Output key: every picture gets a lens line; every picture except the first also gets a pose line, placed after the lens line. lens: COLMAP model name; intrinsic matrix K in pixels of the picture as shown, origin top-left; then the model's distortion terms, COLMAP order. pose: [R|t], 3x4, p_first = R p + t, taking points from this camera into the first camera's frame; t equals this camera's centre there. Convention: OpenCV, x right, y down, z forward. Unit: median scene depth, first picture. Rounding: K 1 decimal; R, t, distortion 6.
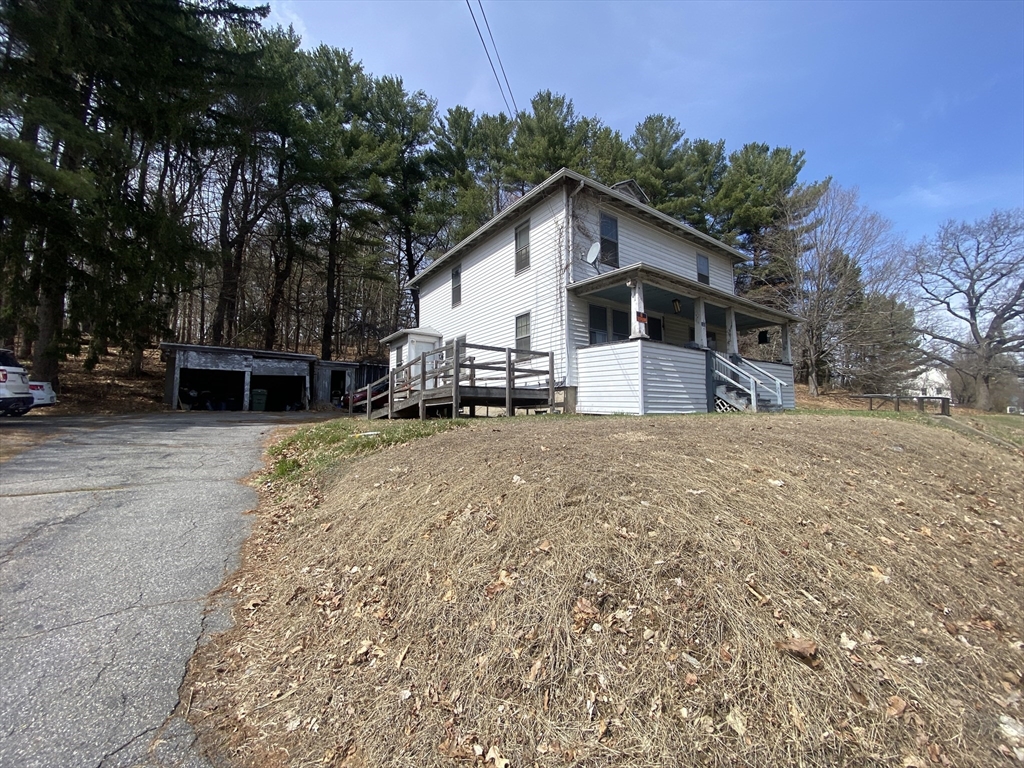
lens RADIAL K [[411.4, 0, 512.5], [0, 411.4, 386.1], [0, 0, 1]] dist [0.042553, -0.031368]
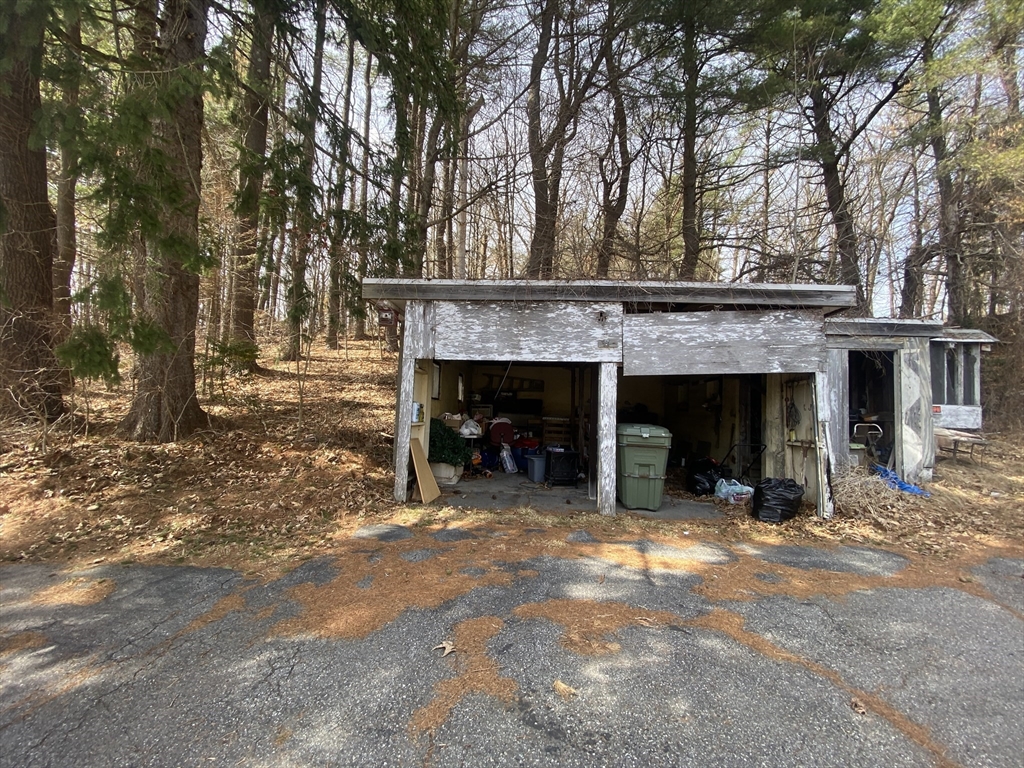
lens RADIAL K [[411.4, 0, 512.5], [0, 411.4, 386.1], [0, 0, 1]] dist [0.042553, -0.031368]
pose [[0.781037, -0.002233, -0.624481, -0.518274], [0.023024, 0.999417, 0.025223, -0.028745], [0.624061, -0.034078, 0.780632, 0.753193]]
